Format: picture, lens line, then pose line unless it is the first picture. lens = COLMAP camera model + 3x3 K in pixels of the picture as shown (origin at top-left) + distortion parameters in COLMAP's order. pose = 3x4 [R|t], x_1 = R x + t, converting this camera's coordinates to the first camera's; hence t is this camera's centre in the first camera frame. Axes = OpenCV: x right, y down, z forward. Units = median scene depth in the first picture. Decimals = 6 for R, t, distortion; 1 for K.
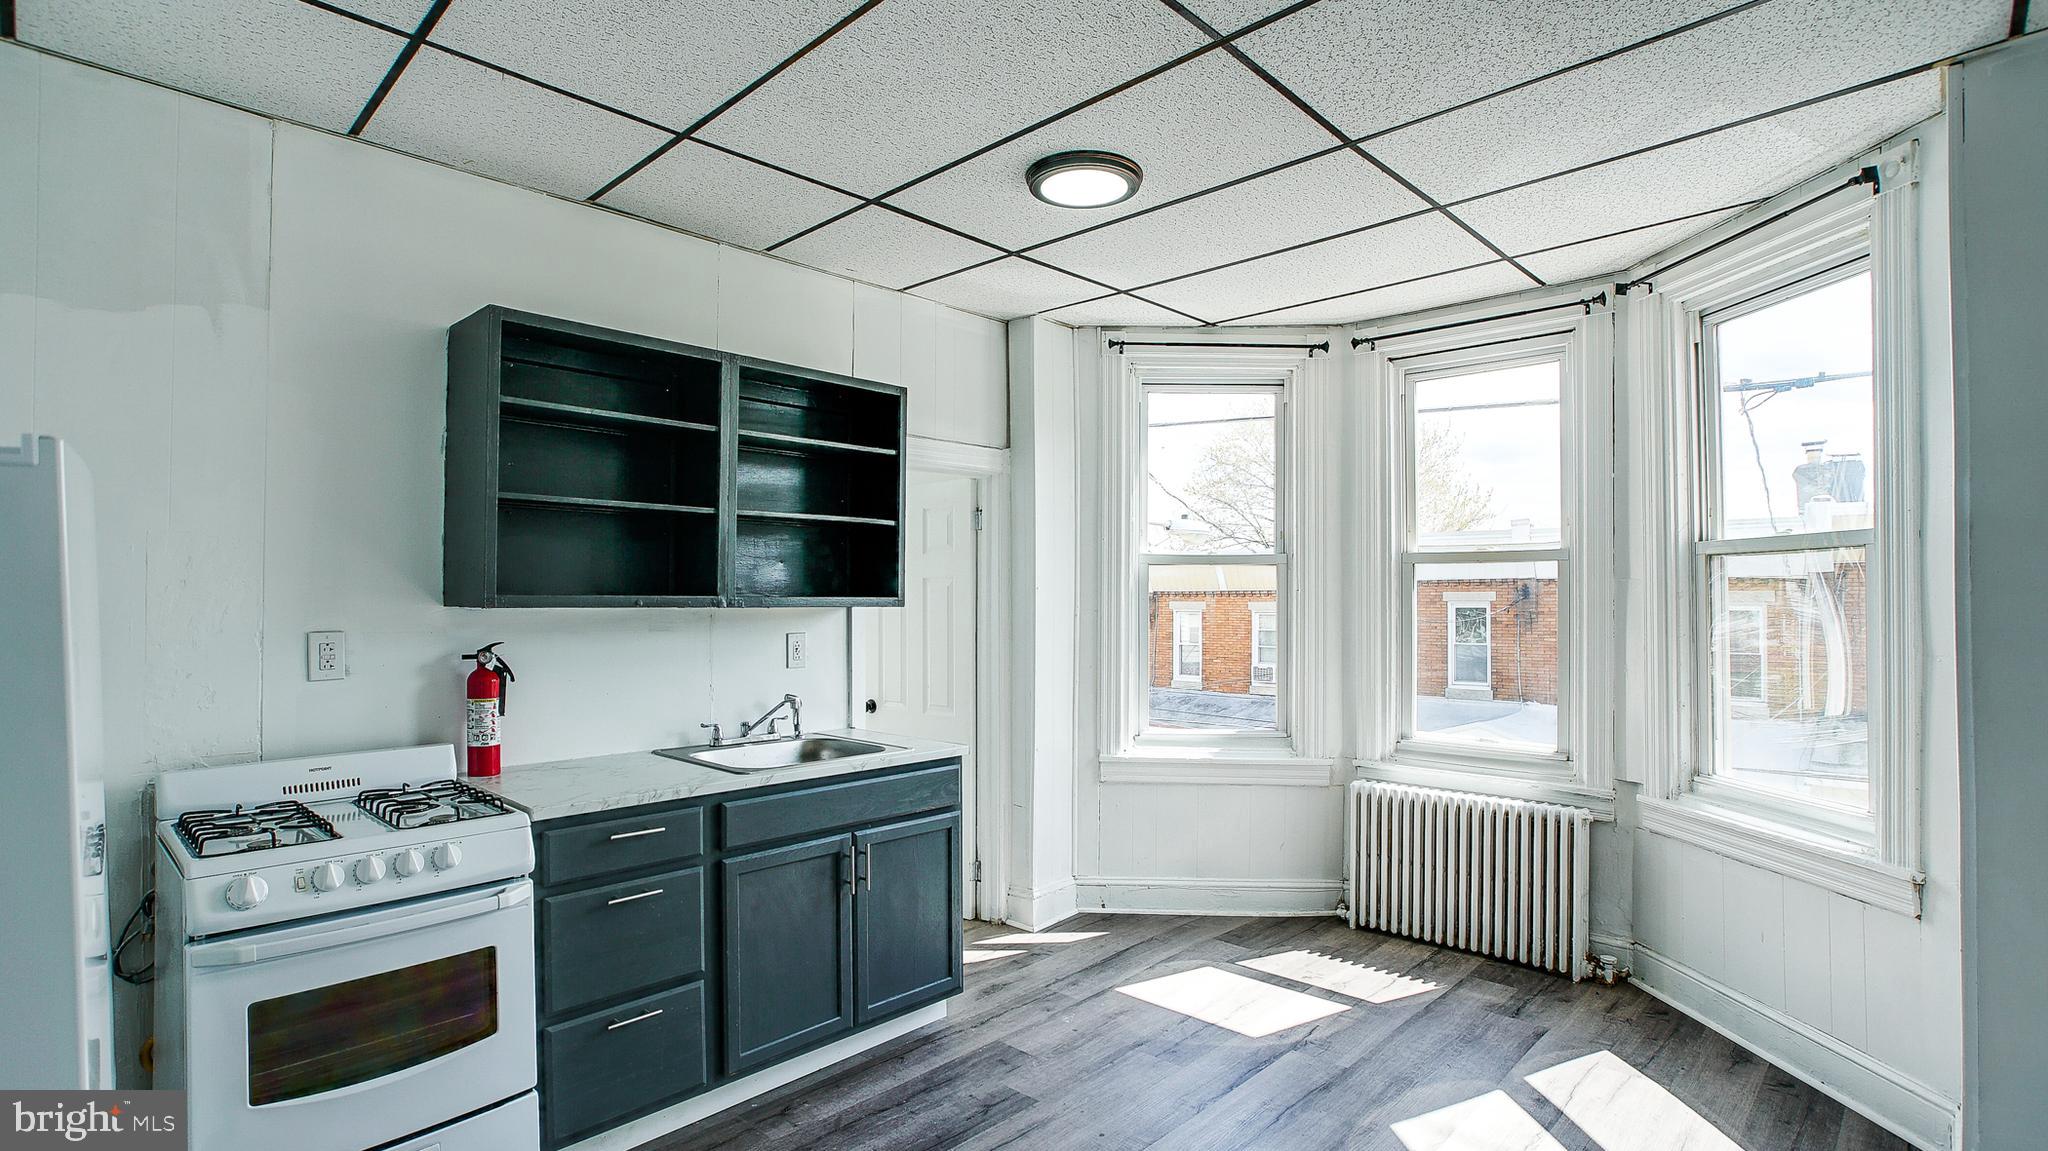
lens RADIAL K [[1007.8, 0, 1013.0], [0, 1007.8, 588.6], [0, 0, 1]] dist [-0.058948, 0.035226]
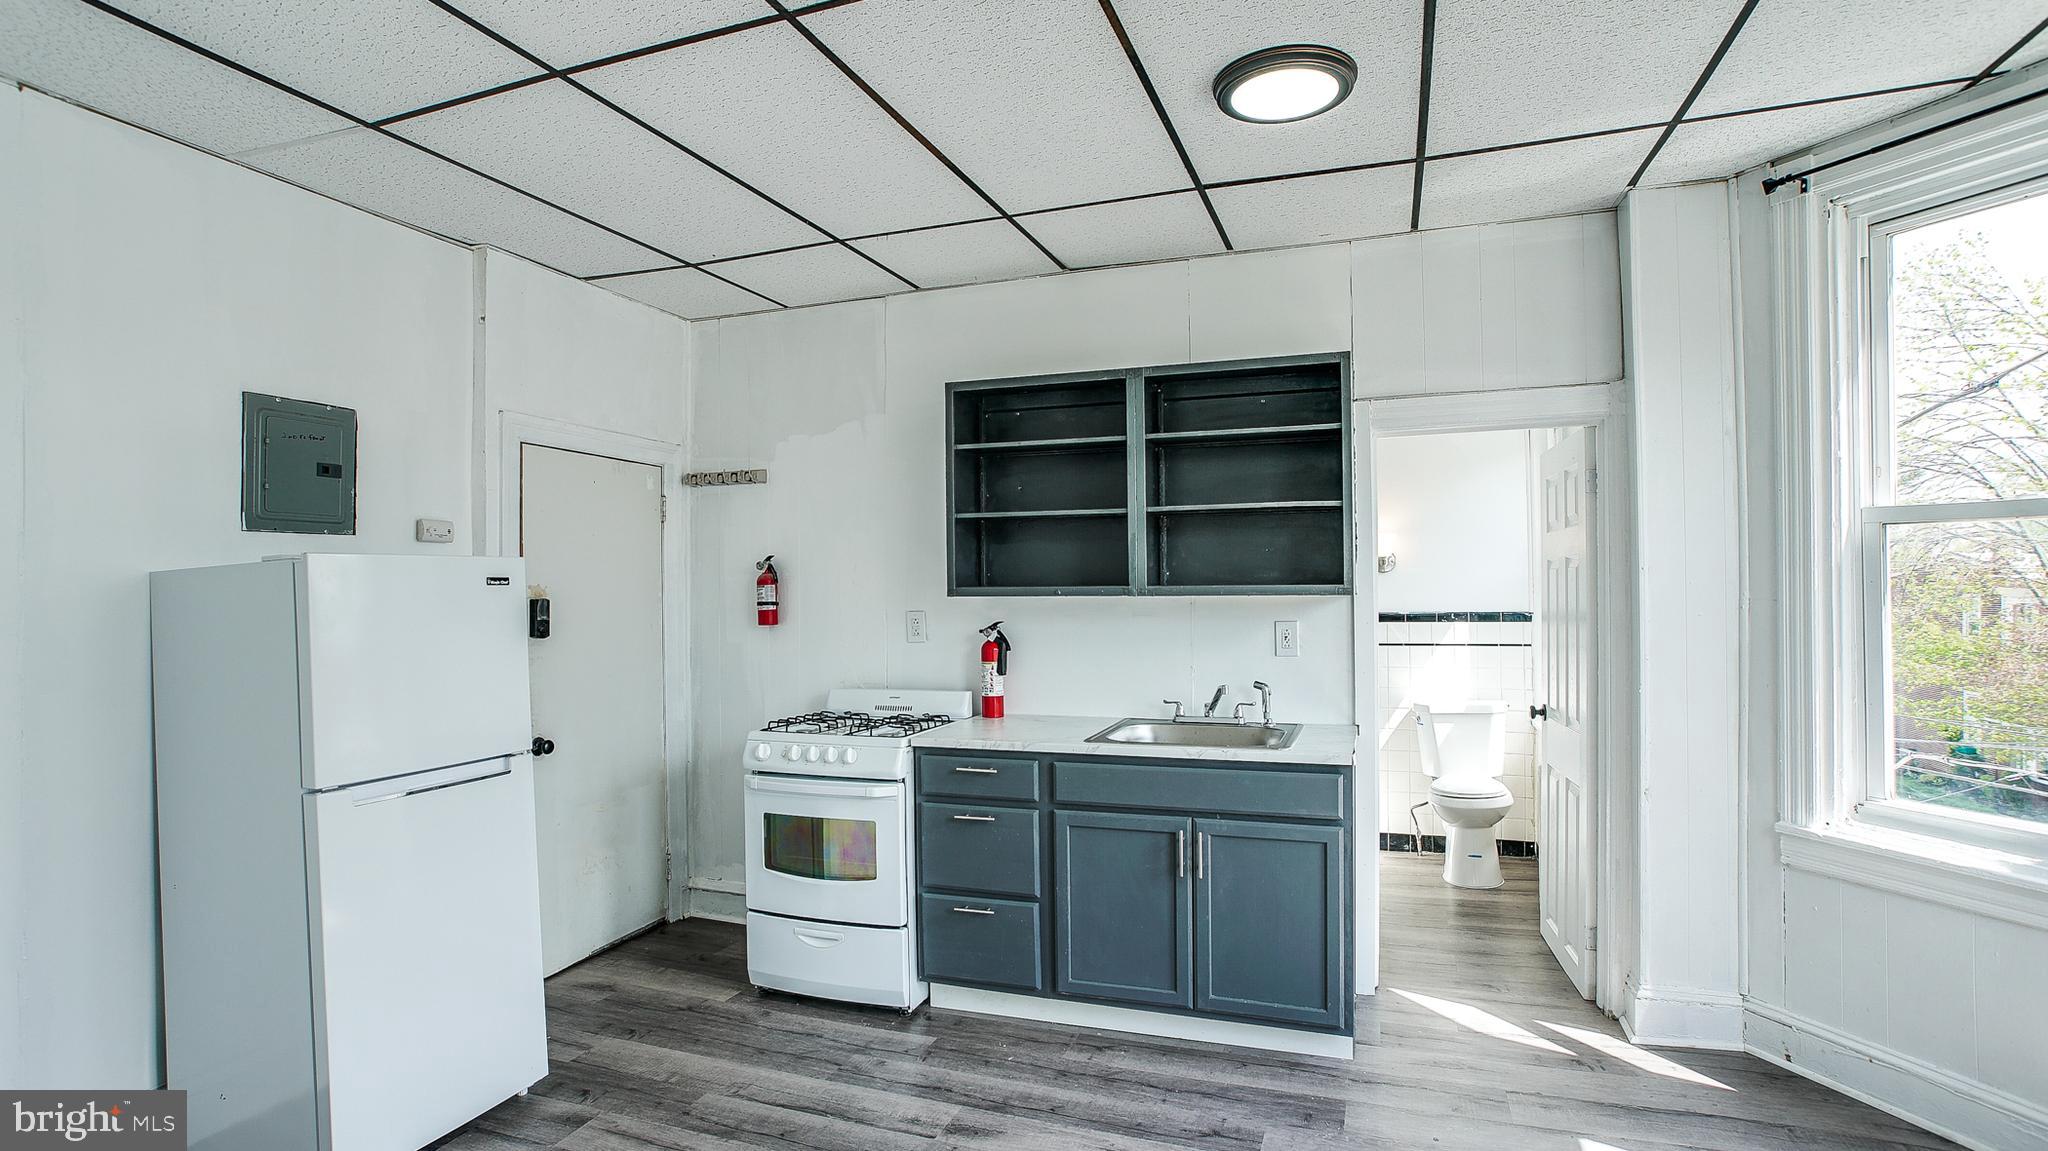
lens RADIAL K [[1007.8, 0, 1013.0], [0, 1007.8, 588.6], [0, 0, 1]] dist [-0.058948, 0.035226]
pose [[0.394206, -0.002585, -0.919019, 0.674594], [0.019420, 0.999796, 0.005518, 0.001527], [0.918817, -0.020023, 0.394176, 0.419586]]
